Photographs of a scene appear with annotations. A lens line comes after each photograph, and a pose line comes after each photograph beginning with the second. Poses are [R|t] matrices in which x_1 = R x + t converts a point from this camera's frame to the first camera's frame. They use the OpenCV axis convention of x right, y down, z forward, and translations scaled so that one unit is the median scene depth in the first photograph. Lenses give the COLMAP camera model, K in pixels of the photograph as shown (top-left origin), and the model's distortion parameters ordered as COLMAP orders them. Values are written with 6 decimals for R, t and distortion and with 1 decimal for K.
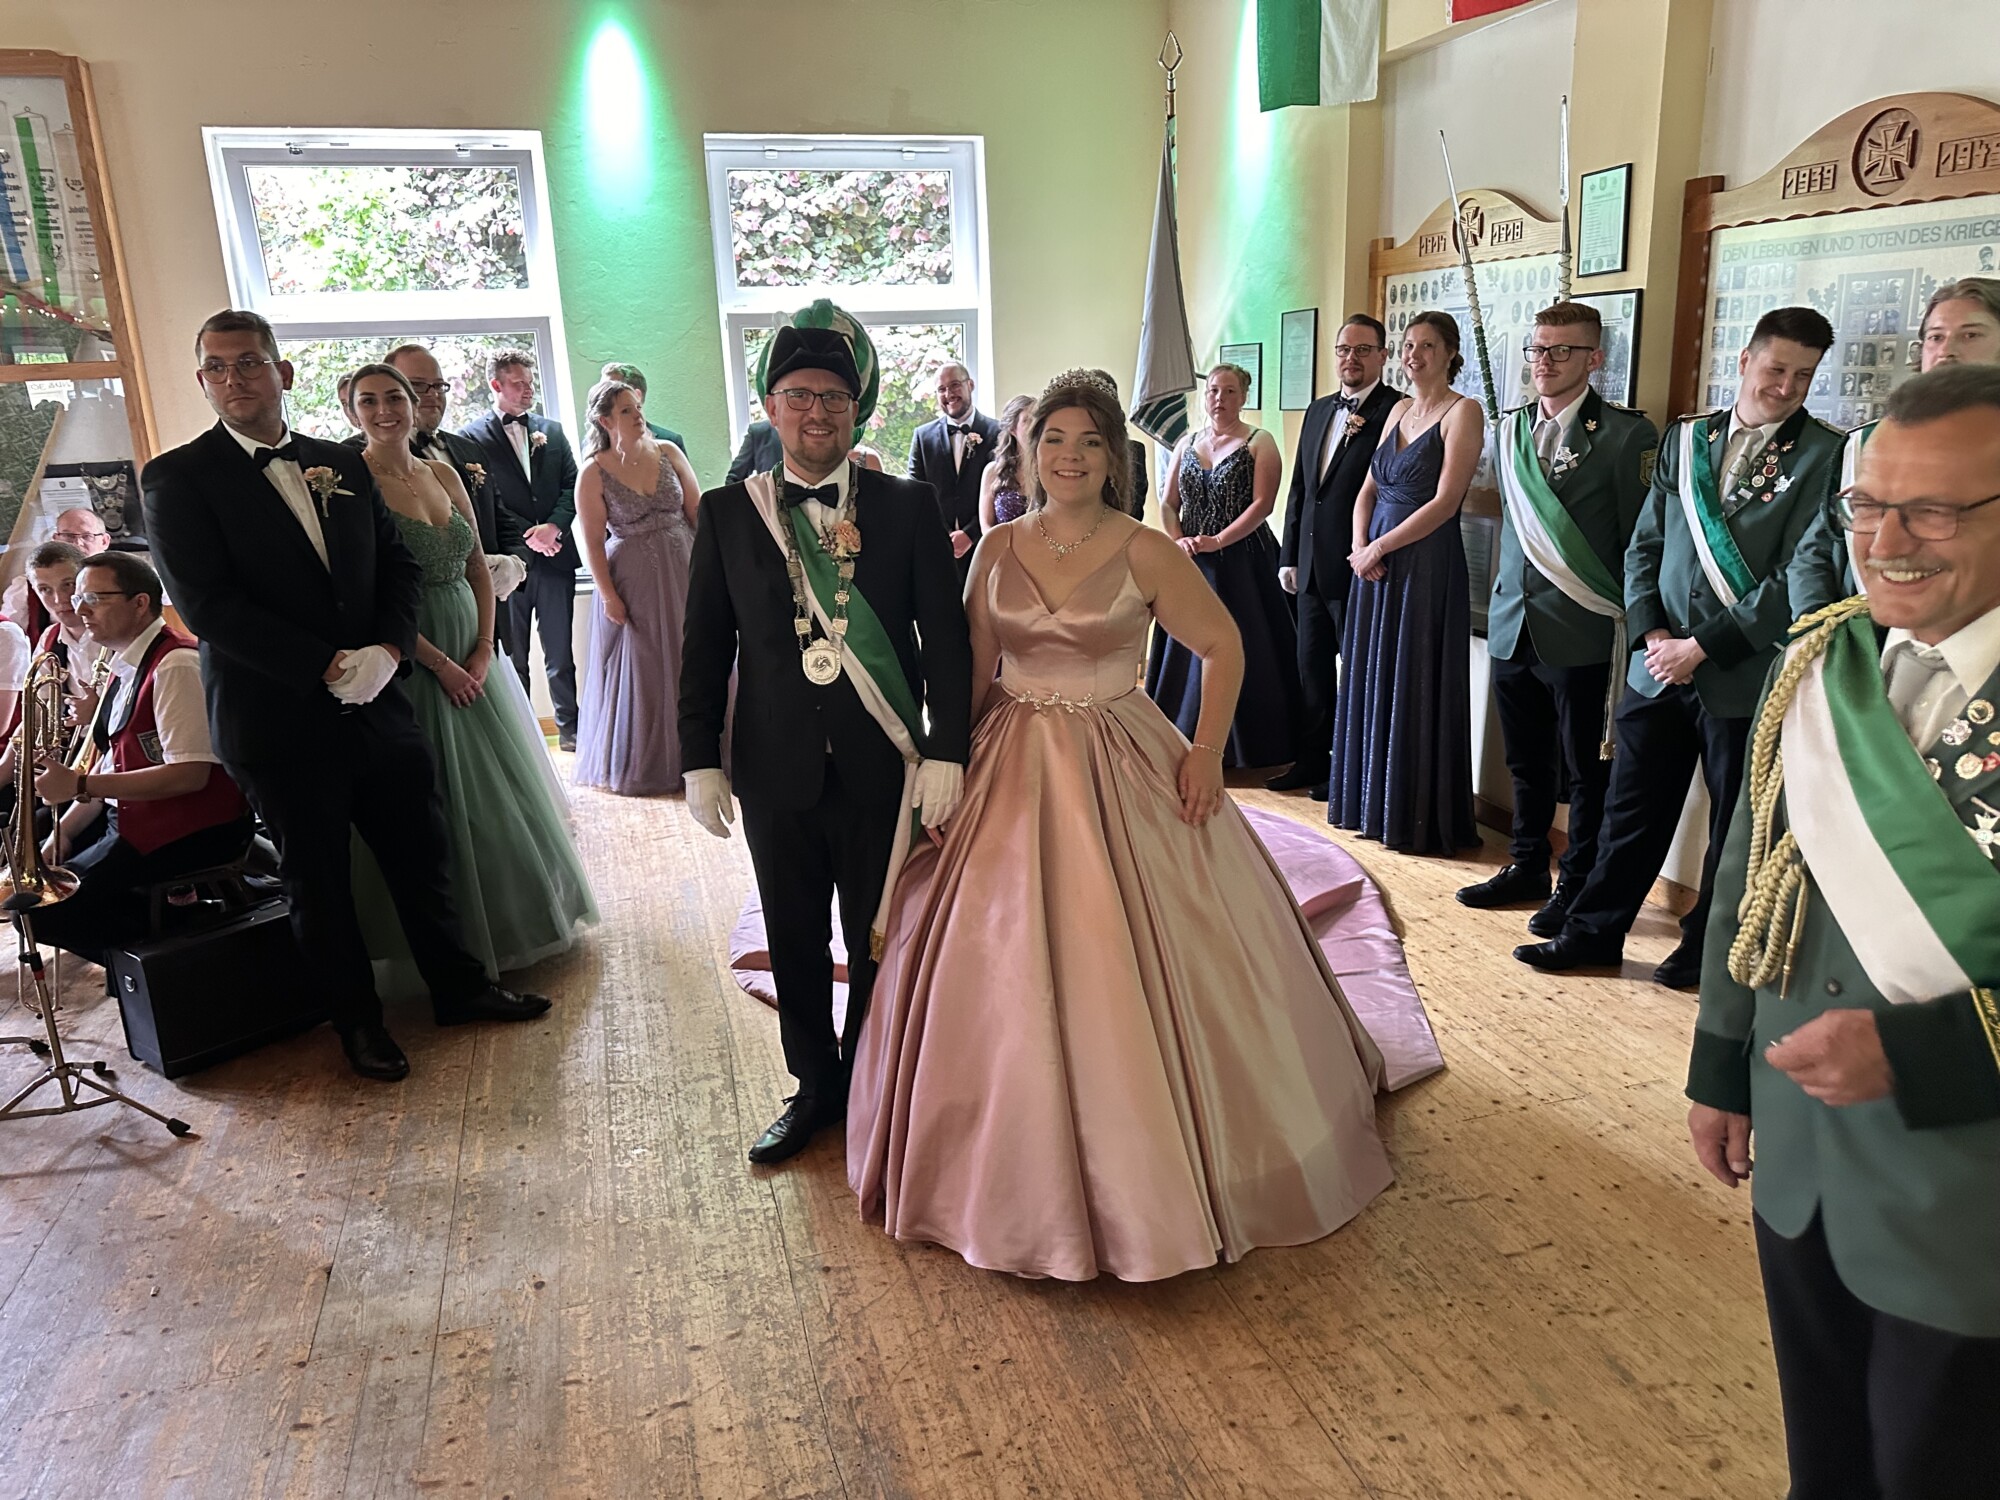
lens RADIAL K [[1415.1, 0, 1026.1], [0, 1415.1, 761.4], [0, 0, 1]] dist [0.040339, -0.043575]
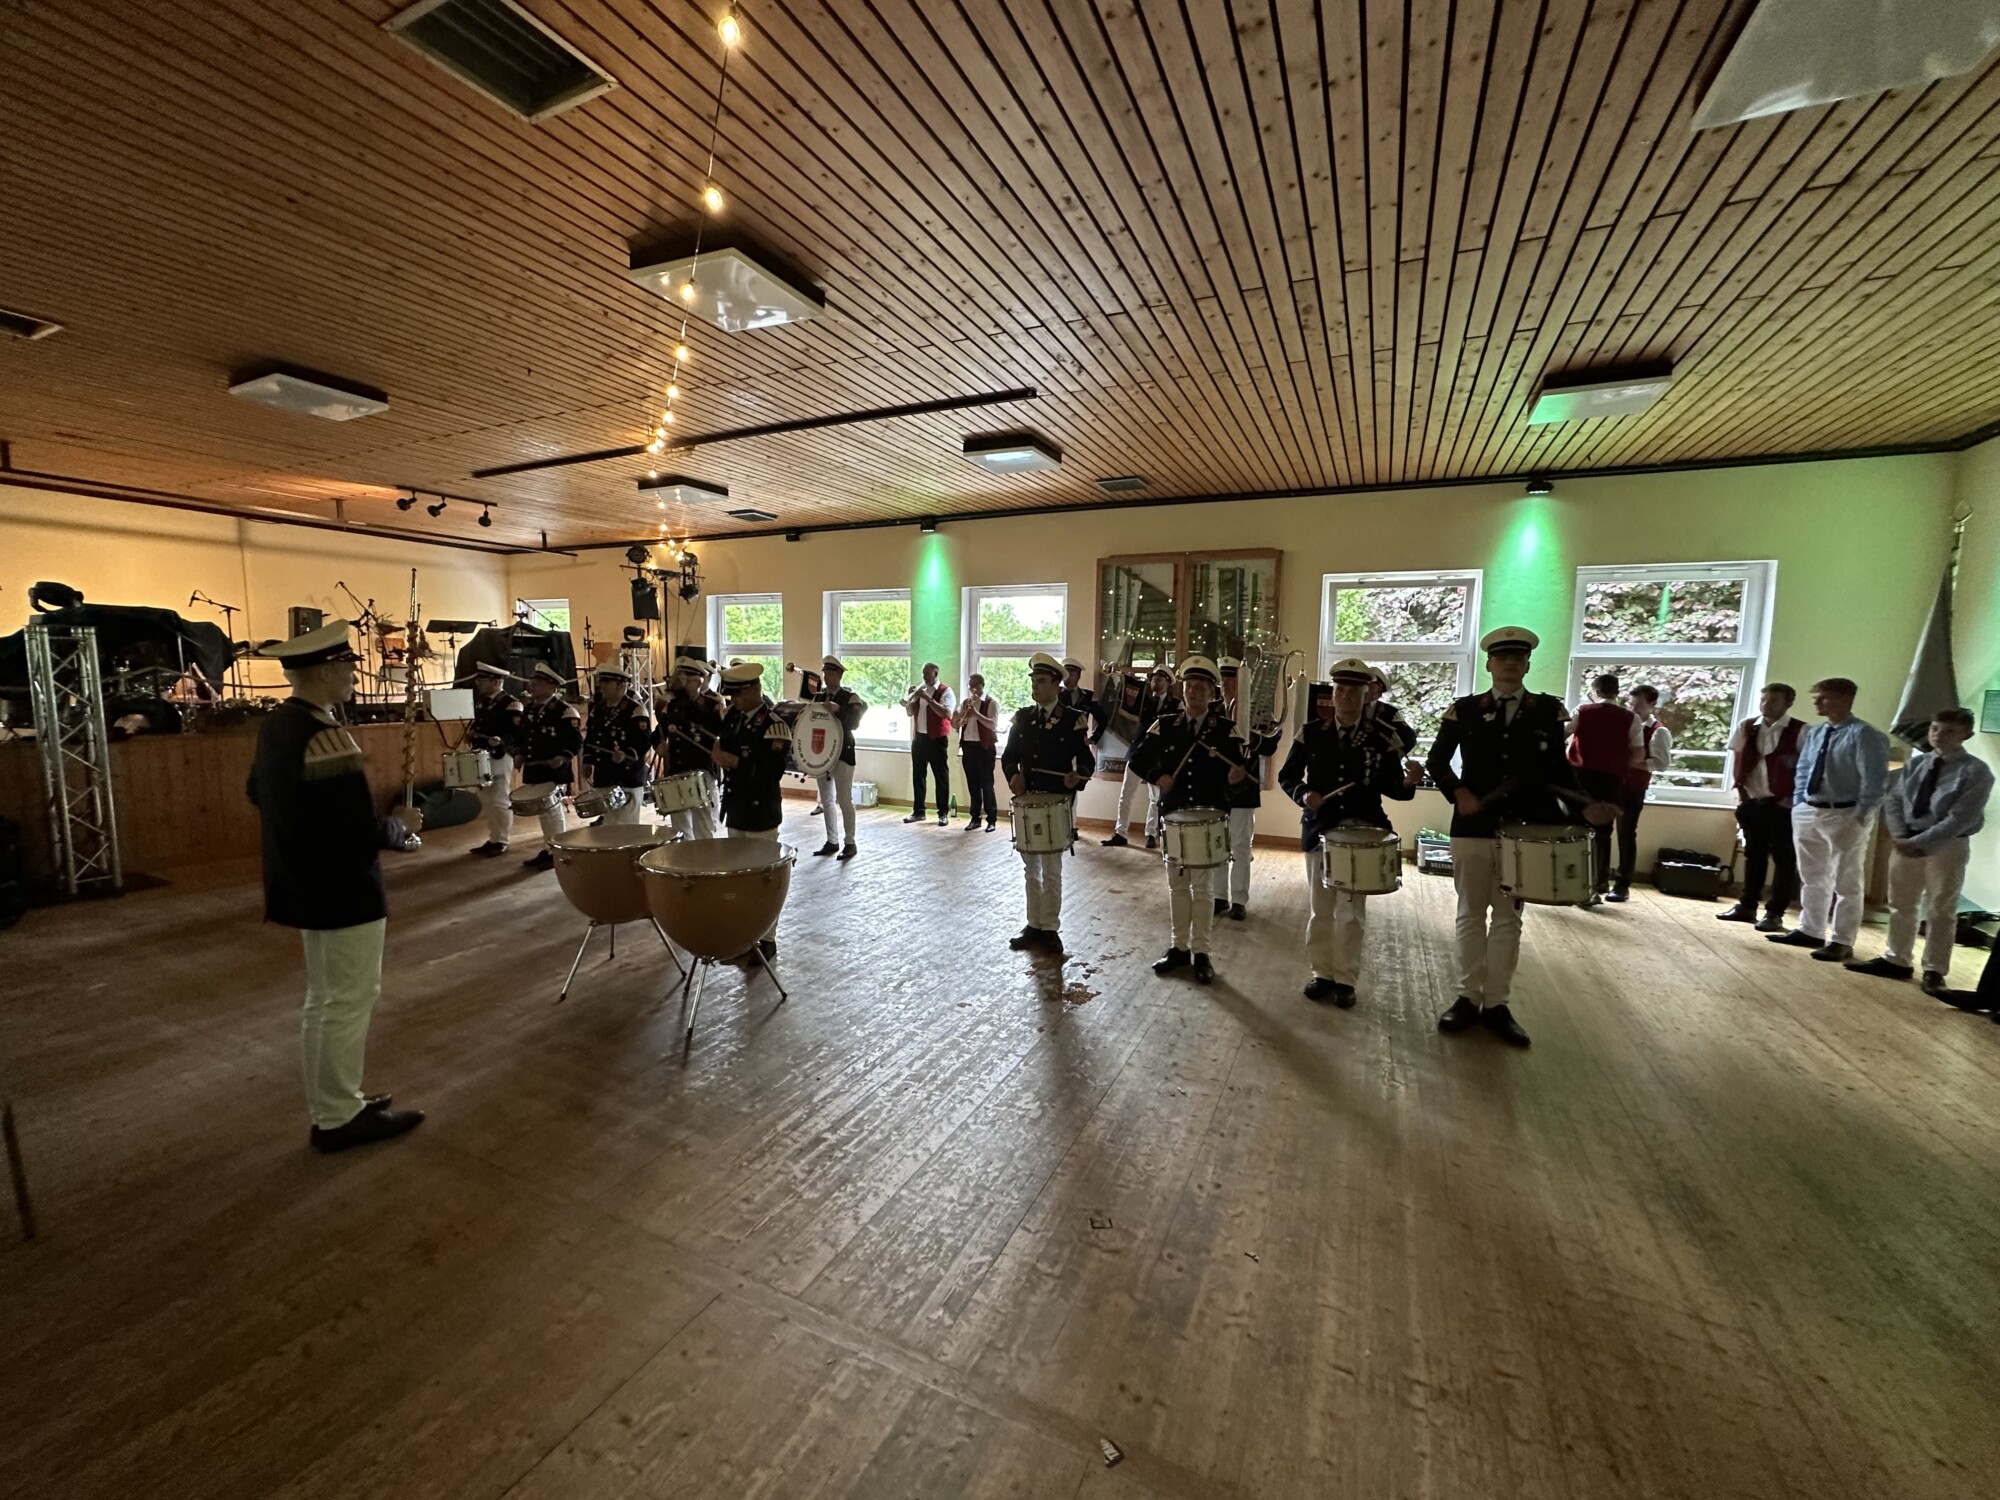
lens RADIAL K [[809.6, 0, 991.7], [0, 809.6, 753.4], [0, 0, 1]] dist [0.004735, -0.000609]
pose [[0.728239, 0.117127, -0.675240, -0.038092], [-0.224241, 0.971775, -0.073277, 0.068246], [0.647599, 0.204779, 0.733949, -0.291592]]
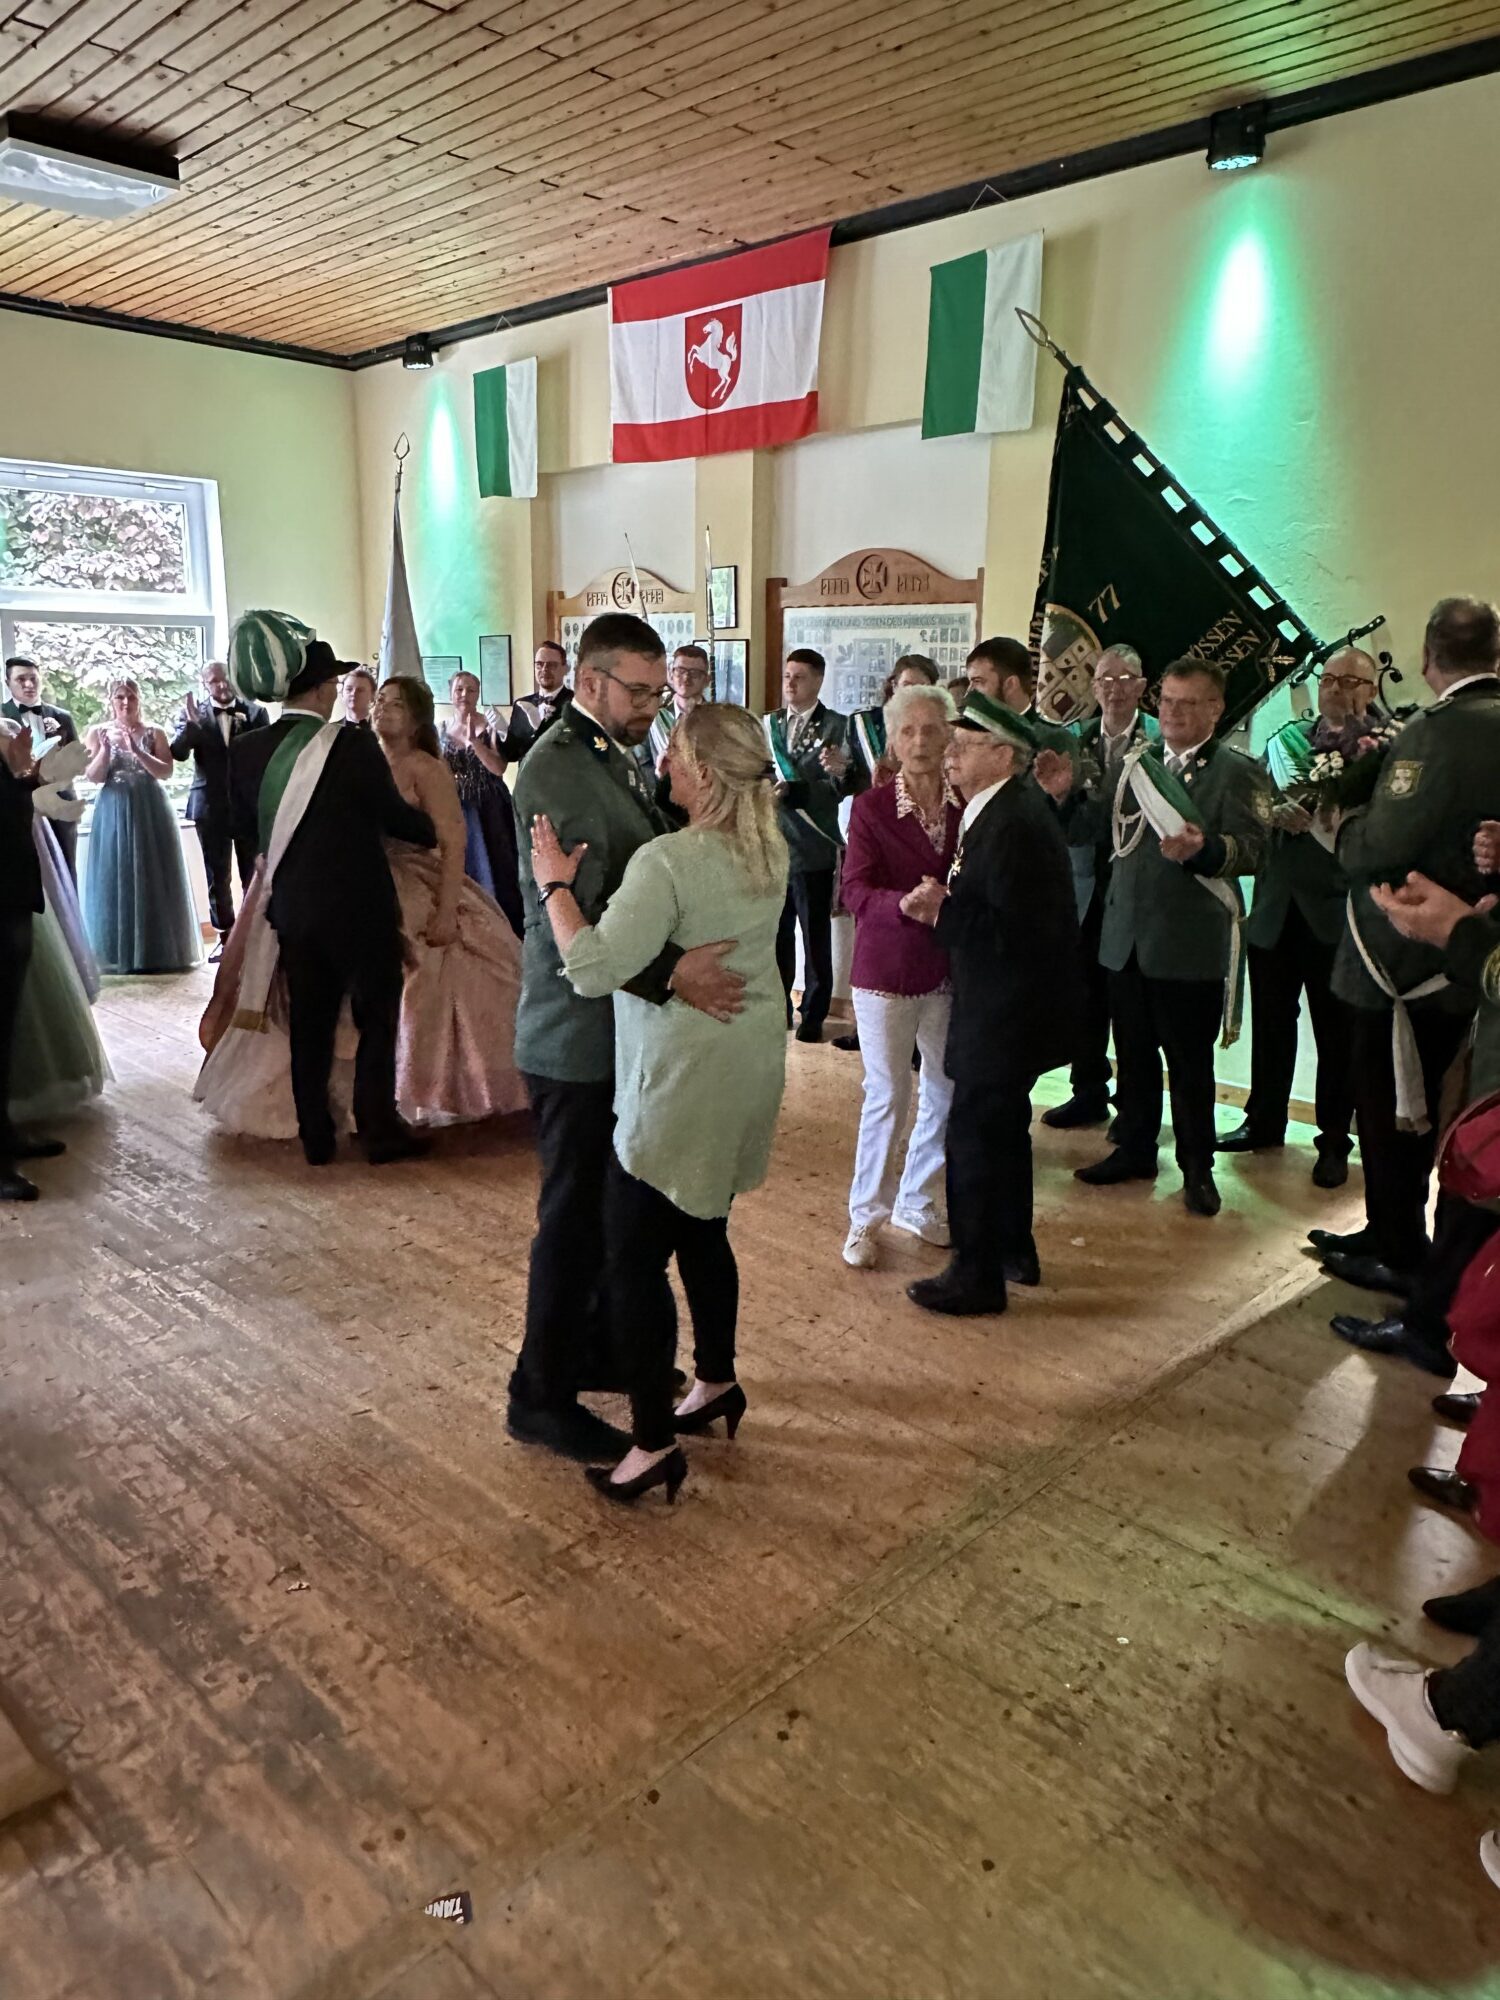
lens RADIAL K [[1415.1, 0, 769.6], [0, 1415.1, 981.9], [0, 0, 1]] dist [0.040339, -0.043575]
pose [[0.865733, -0.062409, 0.496600, -0.300198], [0.094672, 0.994703, -0.040038, 0.106015], [-0.491471, 0.081676, 0.867056, -0.323825]]
